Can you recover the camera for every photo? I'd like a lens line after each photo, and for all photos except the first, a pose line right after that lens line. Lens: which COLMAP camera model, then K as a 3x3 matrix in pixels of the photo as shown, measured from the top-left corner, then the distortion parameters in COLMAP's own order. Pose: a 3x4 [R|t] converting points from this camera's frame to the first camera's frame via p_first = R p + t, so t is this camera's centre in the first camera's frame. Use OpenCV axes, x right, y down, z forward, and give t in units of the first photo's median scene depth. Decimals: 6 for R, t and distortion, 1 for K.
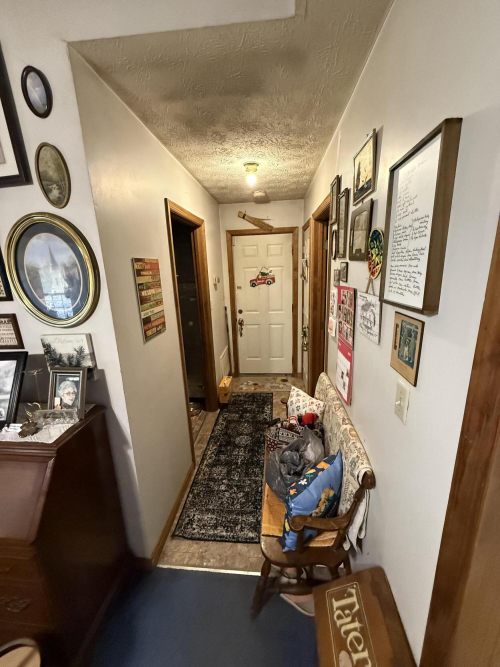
lens RADIAL K [[265.9, 0, 247.8], [0, 265.9, 331.9], [0, 0, 1]] dist [0.000350, 0.000848]
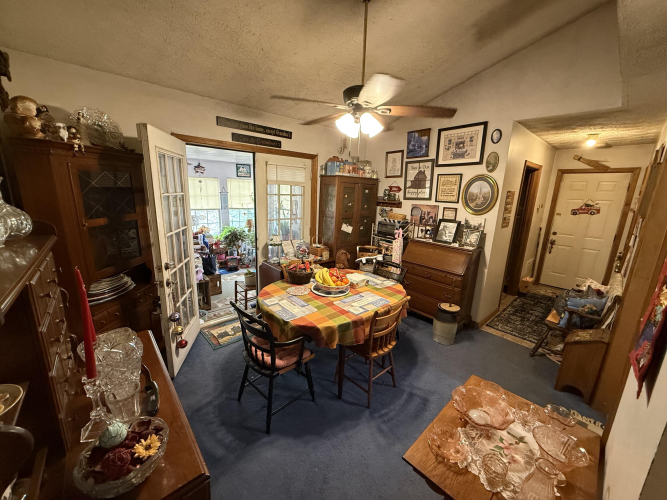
lens RADIAL K [[265.9, 0, 331.4], [0, 265.9, 250.2], [0, 0, 1]] dist [0.000350, 0.000848]
pose [[0.743537, 0.210224, -0.634790, 0.005276], [-0.219319, 0.973453, 0.065489, 0.307056], [0.631705, 0.090528, 0.769904, -1.270488]]
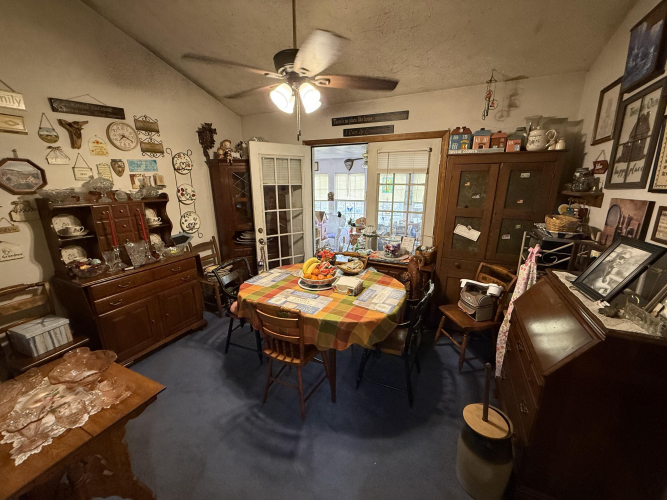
lens RADIAL K [[265.9, 0, 332.7], [0, 265.9, 250.4], [0, 0, 1]] dist [0.000350, 0.000848]
pose [[-0.334267, 0.272313, -0.902281, 0.260573], [-0.208355, 0.912311, 0.352529, -0.003691], [0.919159, 0.305834, -0.248218, 0.091193]]
